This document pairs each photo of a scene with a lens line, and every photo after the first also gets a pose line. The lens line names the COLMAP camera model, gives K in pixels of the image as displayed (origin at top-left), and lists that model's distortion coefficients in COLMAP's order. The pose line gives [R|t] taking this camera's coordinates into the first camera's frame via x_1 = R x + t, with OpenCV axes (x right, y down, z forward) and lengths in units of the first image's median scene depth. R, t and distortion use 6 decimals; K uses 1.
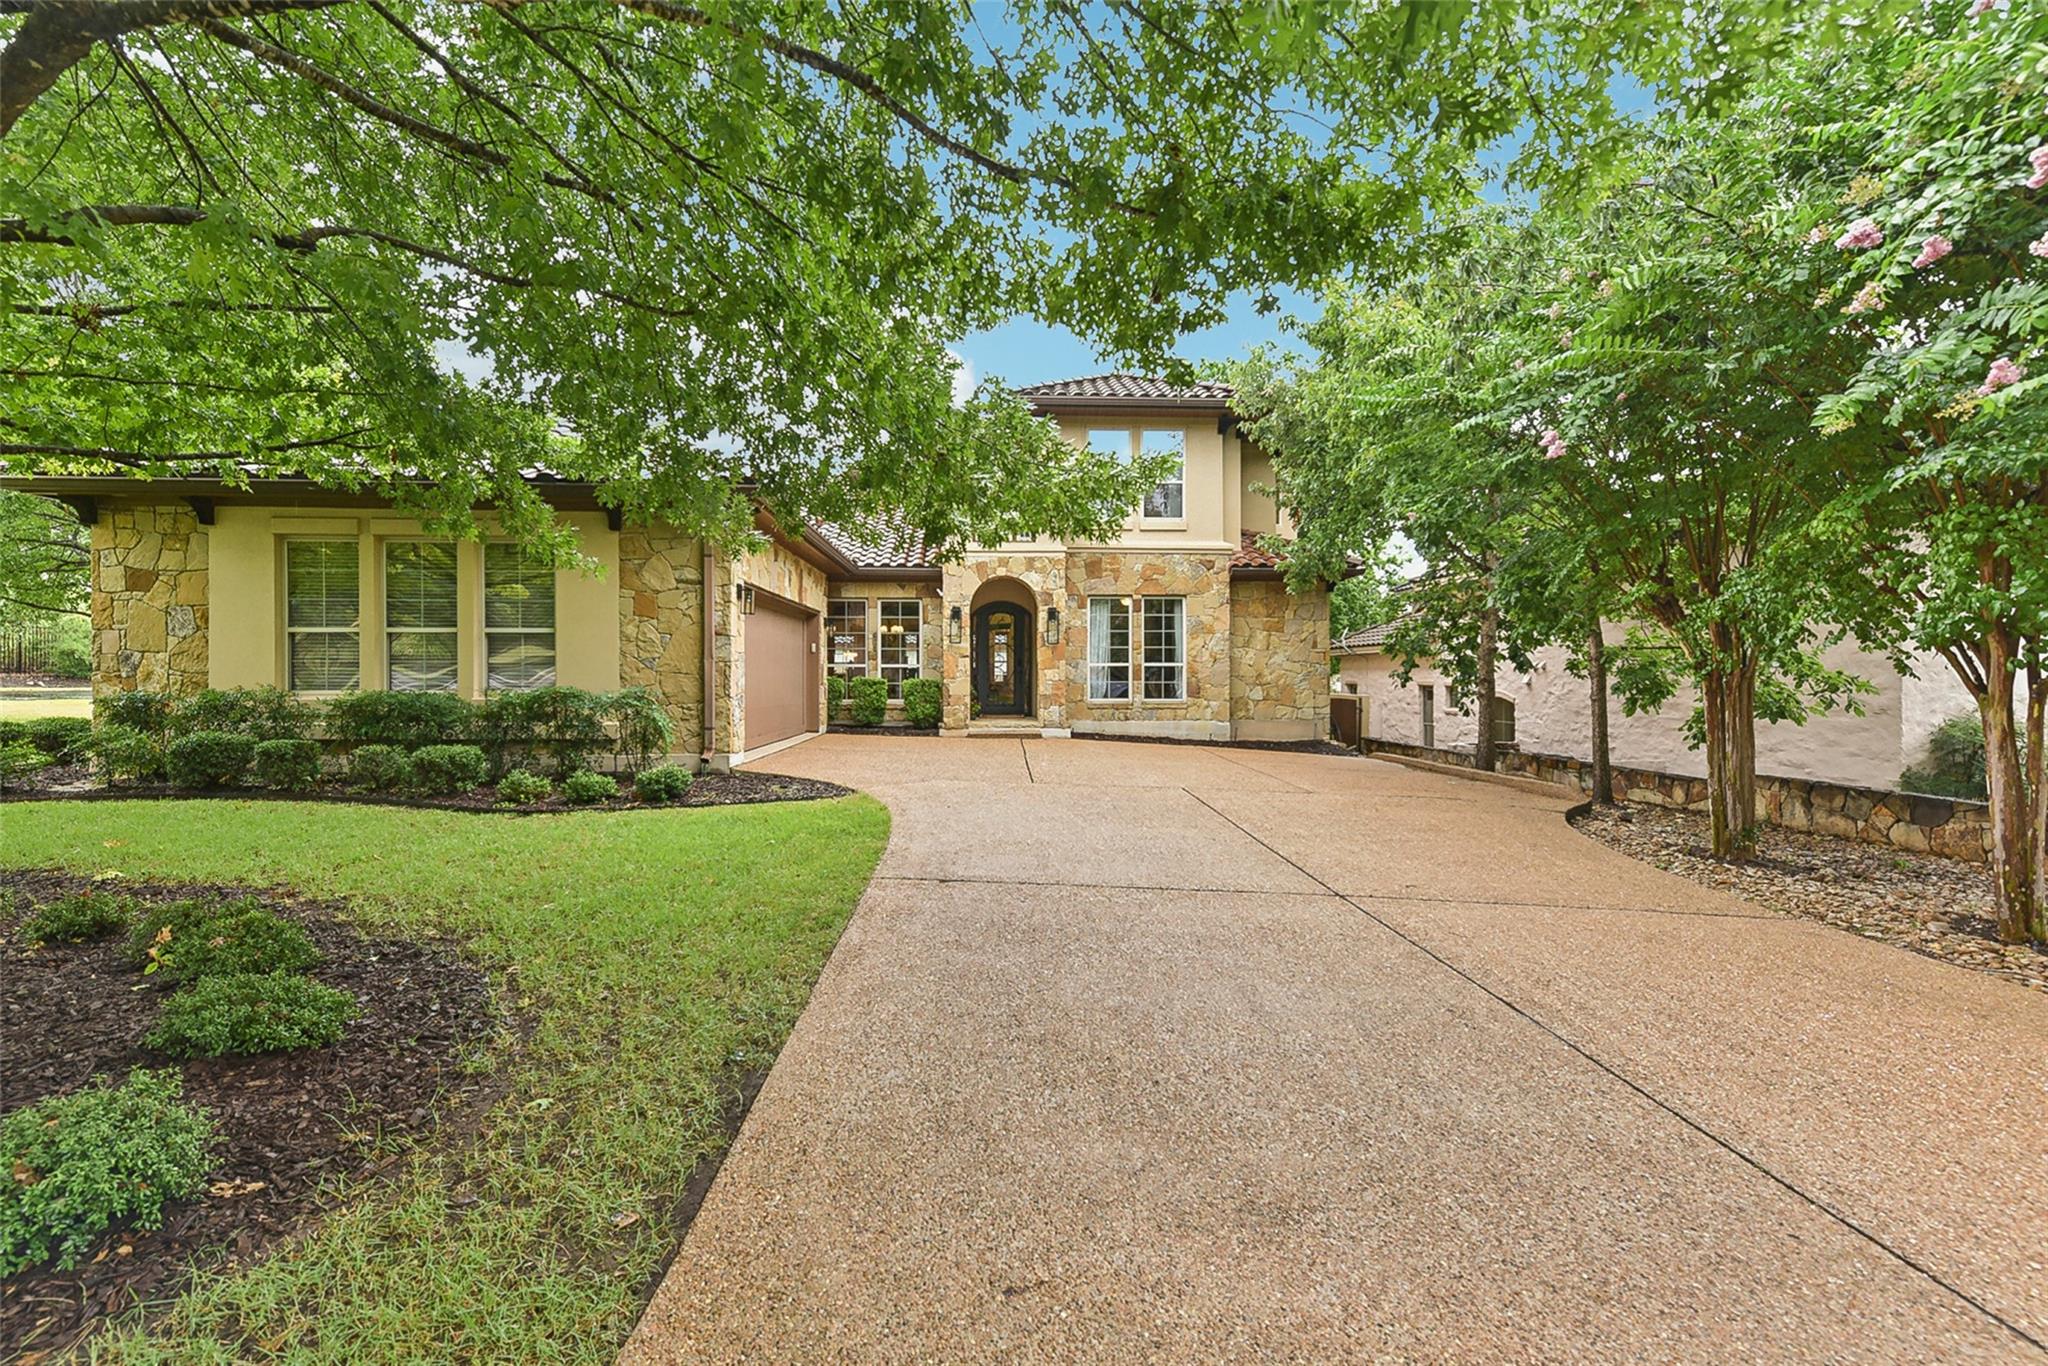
lens RADIAL K [[838.1, 0, 1018.7], [0, 838.1, 680.4], [0, 0, 1]] dist [0.003062, -0.000303]
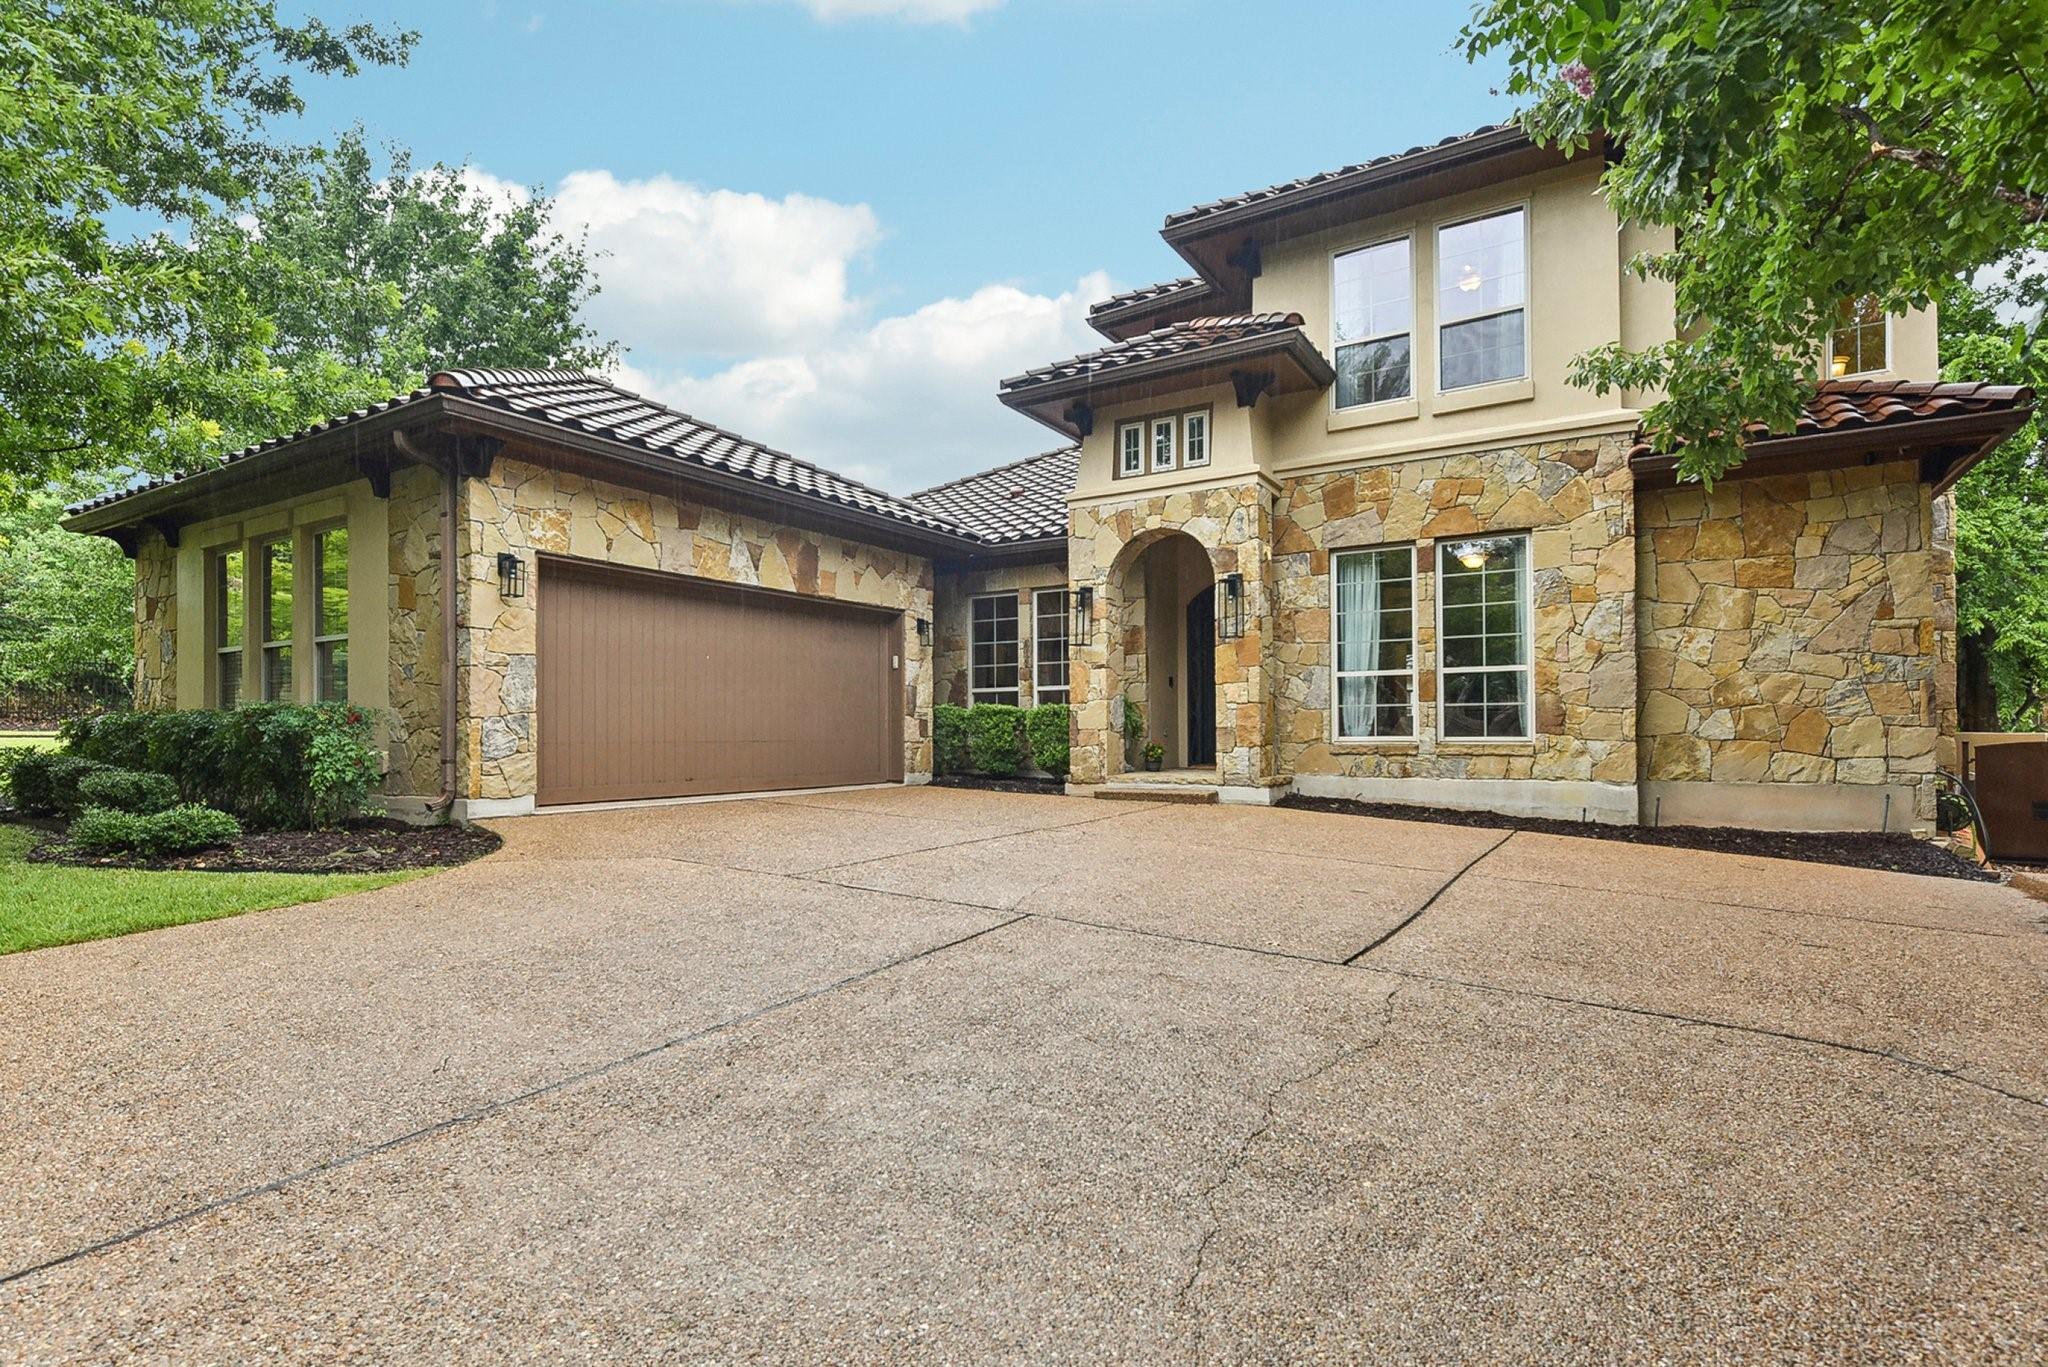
lens RADIAL K [[1002.2, 0, 1008.3], [0, 1002.2, 723.8], [0, 0, 1]] dist [0.002762, -0.000469]
pose [[0.824178, -0.009120, -0.566257, 0.280976], [0.002309, 0.999916, -0.012745, 0.021572], [0.566326, 0.009197, 0.824130, 0.333873]]
